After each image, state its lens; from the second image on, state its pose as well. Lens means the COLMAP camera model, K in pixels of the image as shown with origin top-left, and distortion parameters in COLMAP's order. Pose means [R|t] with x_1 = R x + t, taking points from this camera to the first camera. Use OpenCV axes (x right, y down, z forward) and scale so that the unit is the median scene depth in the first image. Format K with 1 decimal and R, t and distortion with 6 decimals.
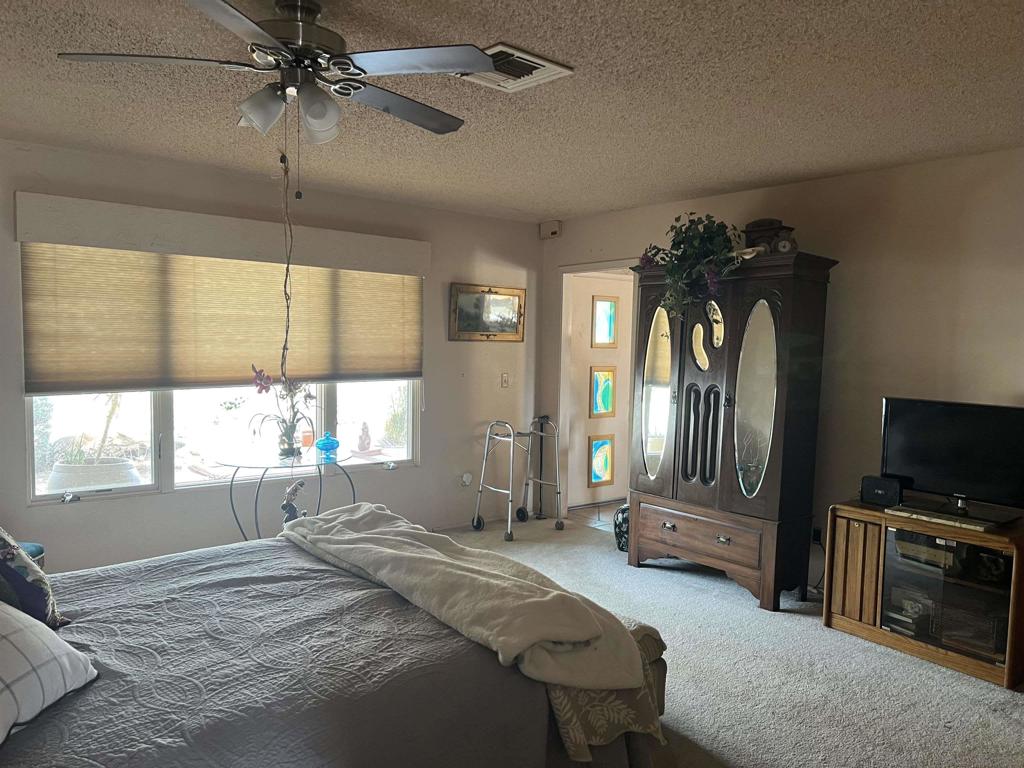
lens RADIAL K [[761.5, 0, 511.1], [0, 761.5, 393.7], [0, 0, 1]] dist [0.064177, -0.078767]
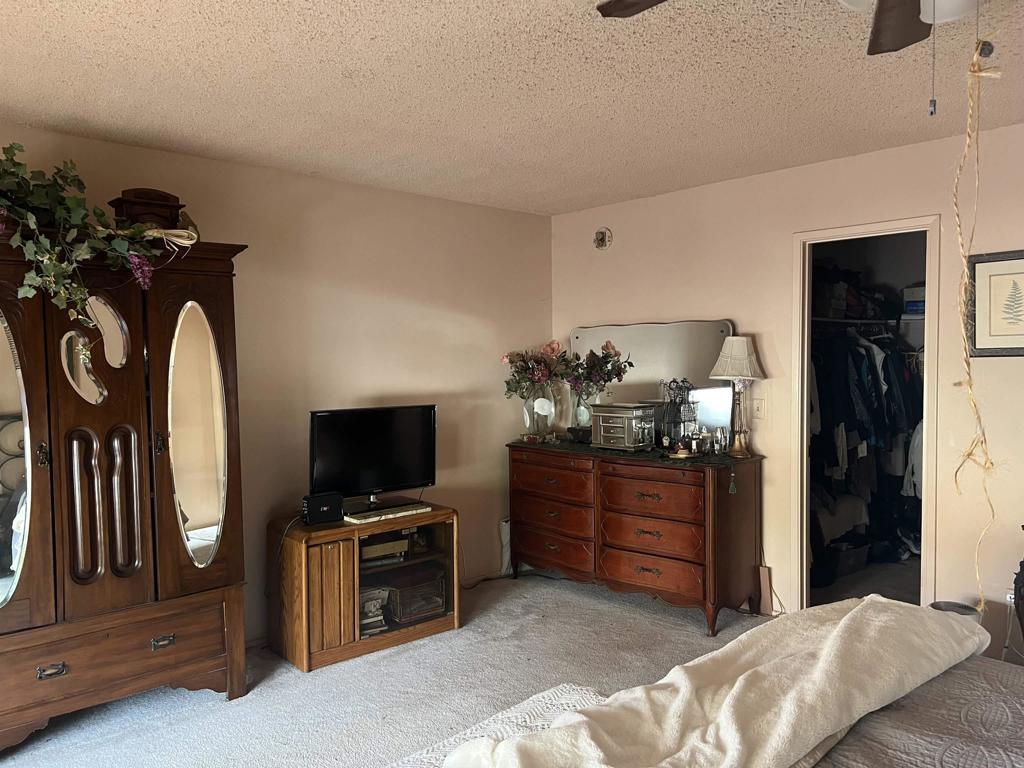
lens RADIAL K [[761.5, 0, 511.1], [0, 761.5, 393.7], [0, 0, 1]] dist [0.064177, -0.078767]
pose [[-0.072566, -0.065949, 0.995181, -0.502750], [0.077553, 0.994417, 0.071553, -0.069664], [-0.994344, 0.082372, -0.067047, 0.834016]]
